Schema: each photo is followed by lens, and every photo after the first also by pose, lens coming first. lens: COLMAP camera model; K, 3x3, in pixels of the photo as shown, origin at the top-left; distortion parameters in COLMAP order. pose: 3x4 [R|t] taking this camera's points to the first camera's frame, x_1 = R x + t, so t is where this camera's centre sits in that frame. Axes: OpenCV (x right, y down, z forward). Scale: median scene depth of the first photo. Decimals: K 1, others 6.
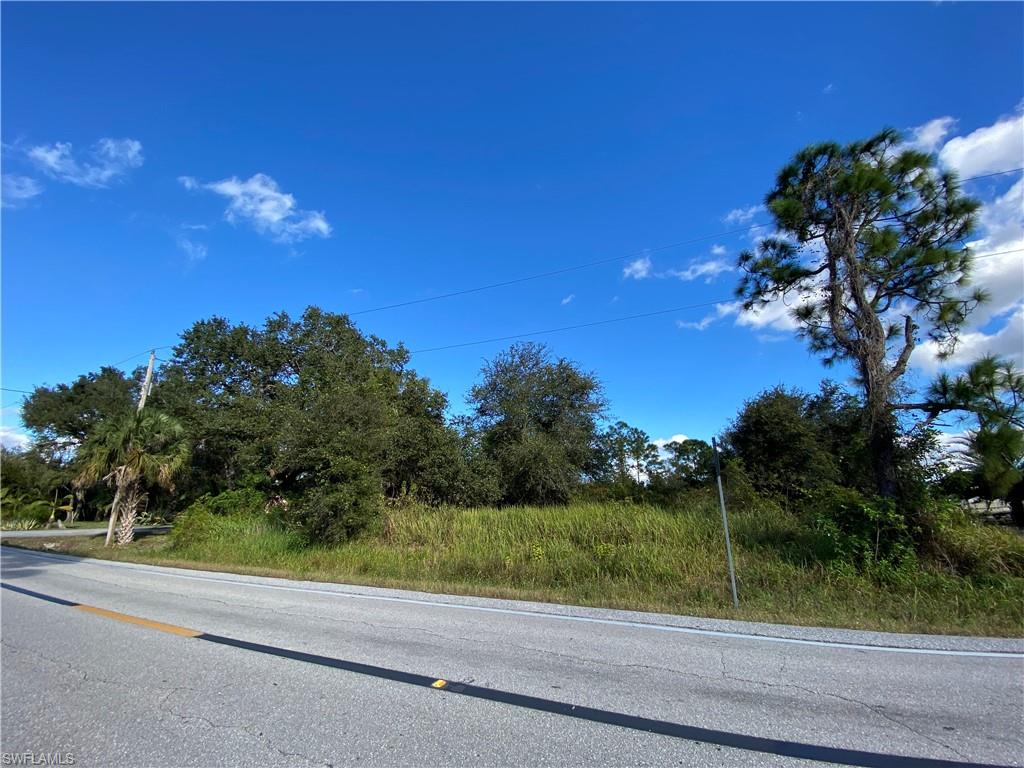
lens RADIAL K [[411.0, 0, 506.5], [0, 411.0, 383.5], [0, 0, 1]] dist [-0.011216, -0.002798]
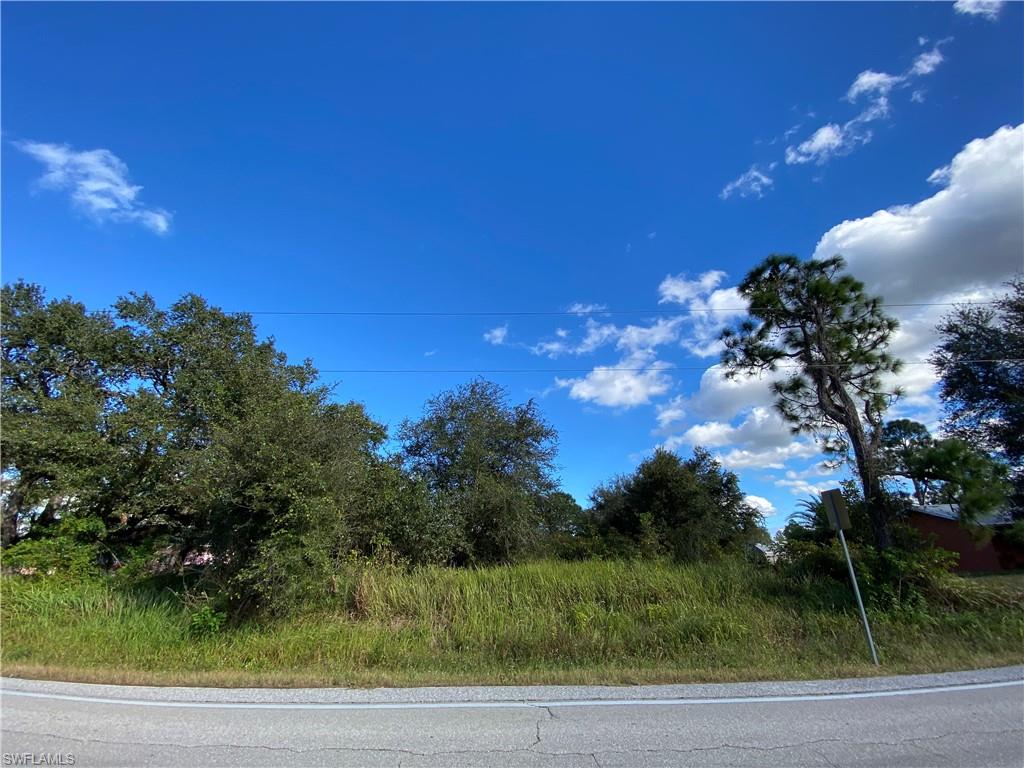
lens RADIAL K [[411.0, 0, 509.4], [0, 411.0, 379.8], [0, 0, 1]] dist [-0.011216, -0.002798]
pose [[0.923492, 0.147533, 0.354115, -0.245911], [-0.095588, 0.982471, -0.160041, 0.043601], [-0.371519, 0.113948, 0.921406, 0.126122]]
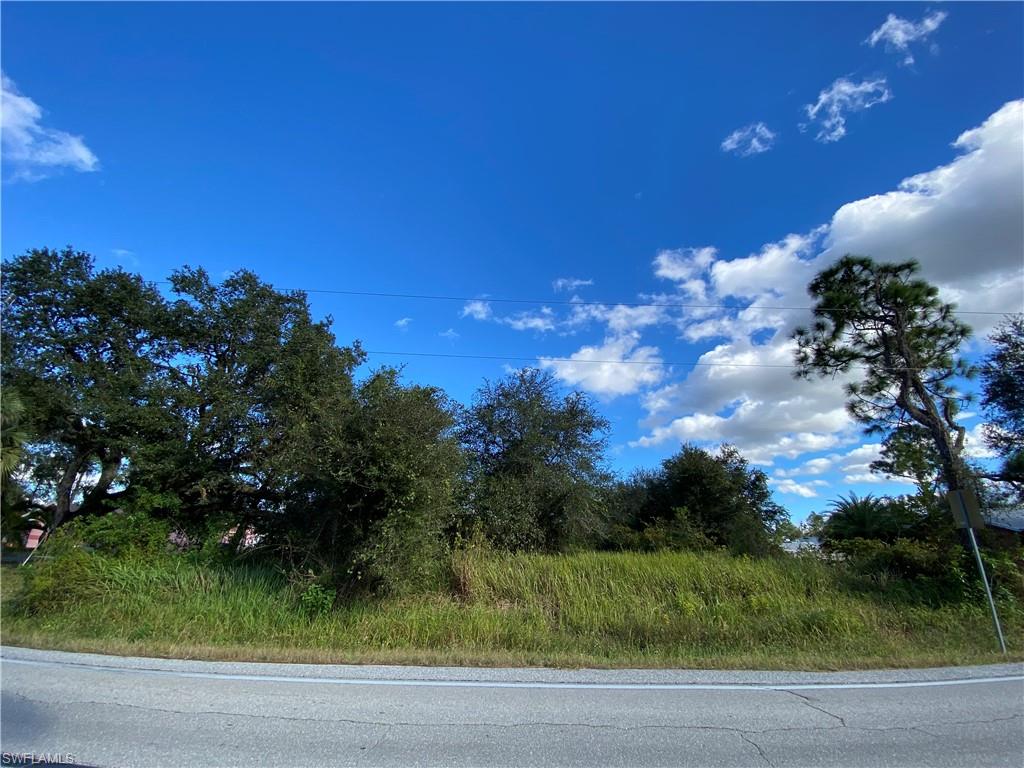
lens RADIAL K [[411.0, 0, 515.0], [0, 411.0, 382.8], [0, 0, 1]] dist [-0.011216, -0.002798]
pose [[0.913128, 0.173183, 0.369060, -0.371427], [-0.133320, 0.982361, -0.131118, 0.061864], [-0.385258, 0.070524, 0.920110, 0.179714]]
